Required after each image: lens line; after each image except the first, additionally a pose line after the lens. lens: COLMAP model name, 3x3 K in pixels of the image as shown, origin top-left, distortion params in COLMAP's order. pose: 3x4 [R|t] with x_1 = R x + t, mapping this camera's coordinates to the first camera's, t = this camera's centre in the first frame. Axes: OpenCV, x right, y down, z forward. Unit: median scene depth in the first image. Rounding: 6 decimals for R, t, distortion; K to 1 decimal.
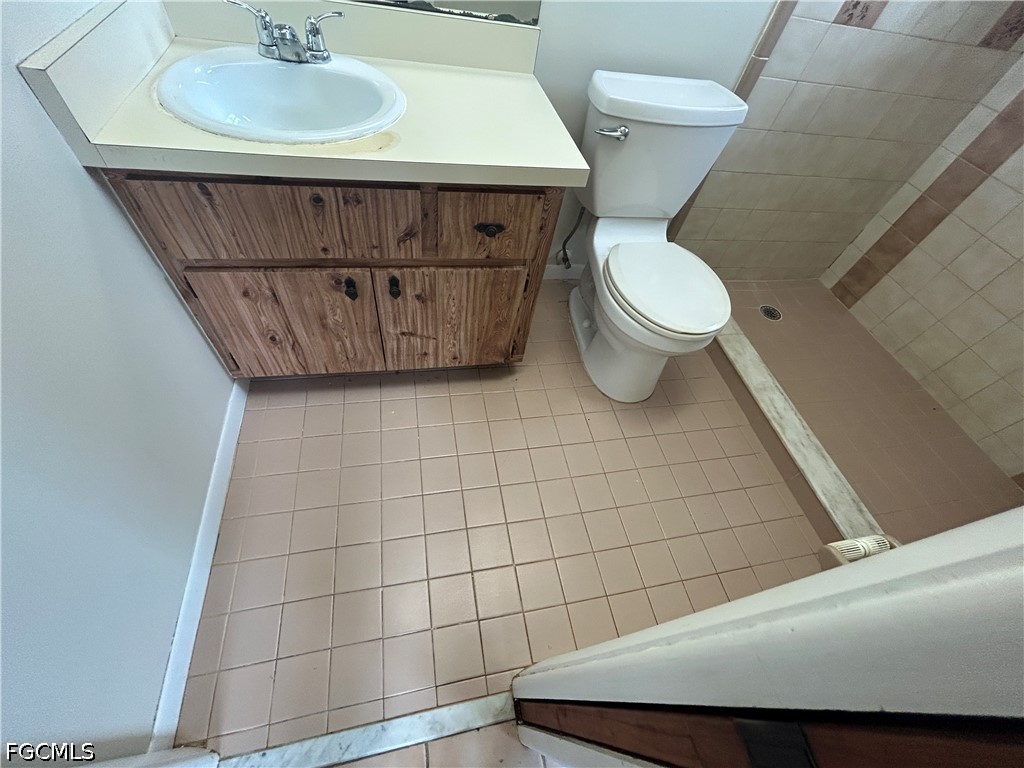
lens RADIAL K [[413.2, 0, 512.9], [0, 413.2, 384.0], [0, 0, 1]] dist [-0.001429, -0.000144]
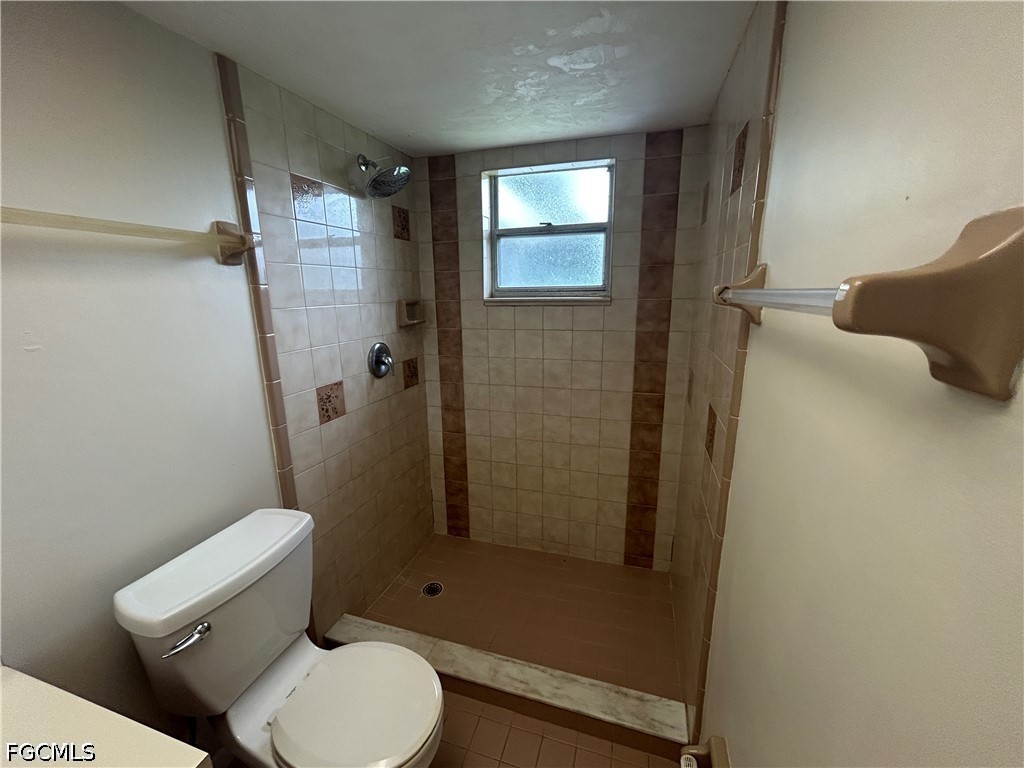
lens RADIAL K [[413.2, 0, 513.9], [0, 413.2, 386.4], [0, 0, 1]] dist [-0.001429, -0.000144]
pose [[0.464492, -0.339791, 0.817795, 0.036447], [0.749705, 0.642413, -0.158897, -0.260054], [-0.471370, 0.686912, 0.553139, -0.076448]]
